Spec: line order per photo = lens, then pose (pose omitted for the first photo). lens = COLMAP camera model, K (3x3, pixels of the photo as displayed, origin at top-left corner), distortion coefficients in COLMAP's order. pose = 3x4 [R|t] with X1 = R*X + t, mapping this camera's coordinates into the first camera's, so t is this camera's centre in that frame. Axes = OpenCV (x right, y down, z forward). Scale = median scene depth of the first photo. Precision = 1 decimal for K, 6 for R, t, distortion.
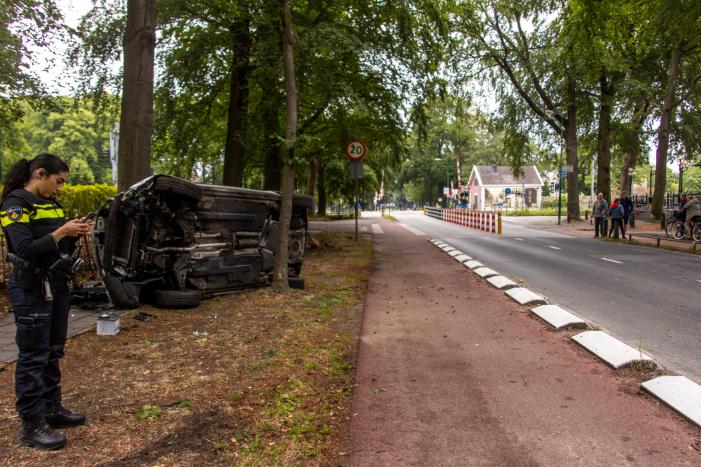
lens RADIAL K [[526.6, 0, 350.5], [0, 526.6, 233.5], [0, 0, 1]] dist [0.024494, -0.000965]
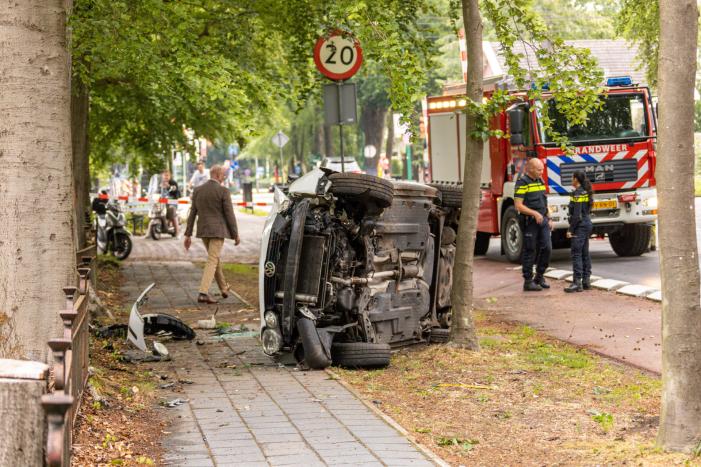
lens RADIAL K [[1804.8, 0, 350.5], [0, 1804.8, 233.5], [0, 0, 1]] dist [0.010722, 0.610573]
pose [[0.985597, -0.035574, 0.165326, -0.620561], [0.038731, 0.999123, -0.015910, 0.005580], [-0.164615, 0.022084, 0.986111, -1.078452]]
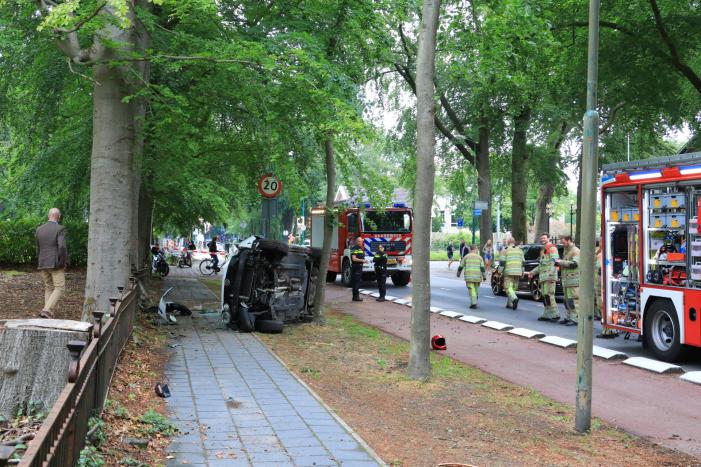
lens RADIAL K [[824.4, 0, 332.2], [0, 824.4, 233.3], [0, 0, 1]] dist [0.006257, 0.005142]
pose [[0.972458, 0.022703, 0.231970, -0.588982], [-0.008682, 0.998082, -0.061286, 0.009706], [-0.232917, 0.057584, 0.970790, -1.003305]]
